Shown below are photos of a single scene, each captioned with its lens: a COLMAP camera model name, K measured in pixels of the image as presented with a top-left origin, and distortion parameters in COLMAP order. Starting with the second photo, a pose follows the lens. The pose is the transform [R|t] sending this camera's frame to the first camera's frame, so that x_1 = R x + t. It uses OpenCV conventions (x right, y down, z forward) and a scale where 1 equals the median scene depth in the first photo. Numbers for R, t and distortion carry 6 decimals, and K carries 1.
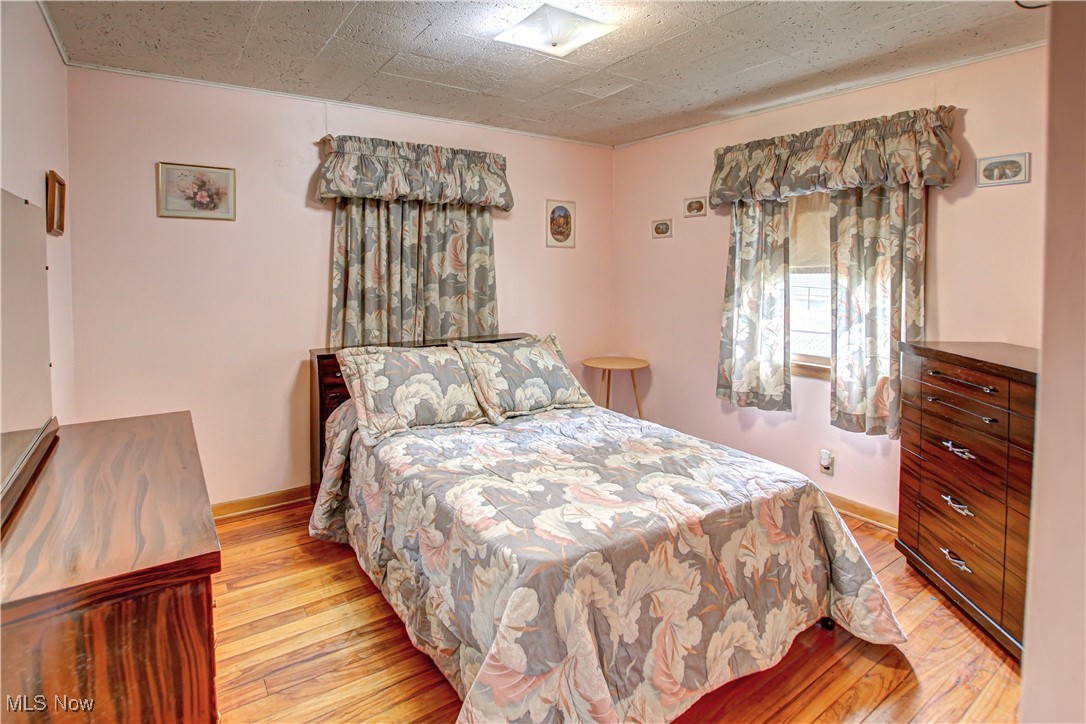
lens RADIAL K [[538.4, 0, 543.0], [0, 538.4, 362.0], [0, 0, 1]] dist [0.004760, 0.000351]
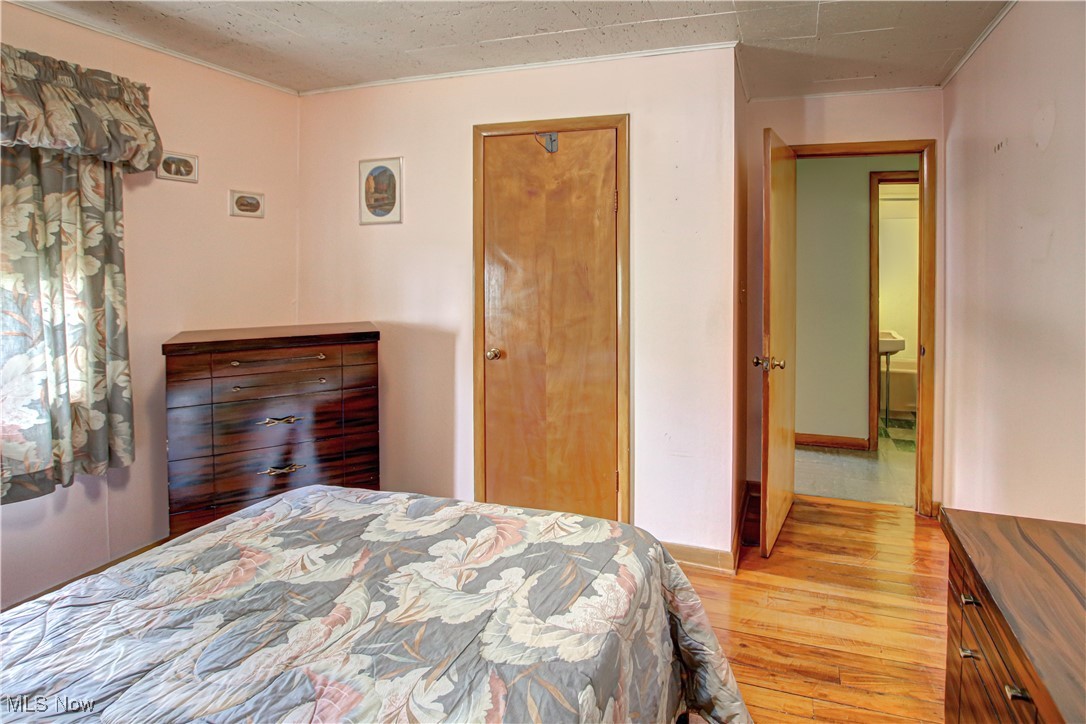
lens RADIAL K [[639.5, 0, 543.0], [0, 639.5, 362.0], [0, 0, 1]] dist [-0.004585, -0.001288]
pose [[-0.555721, -0.137699, 0.819886, -0.607461], [0.148997, 0.953725, 0.261167, -0.216784], [-0.817909, 0.267296, -0.509488, 1.174155]]
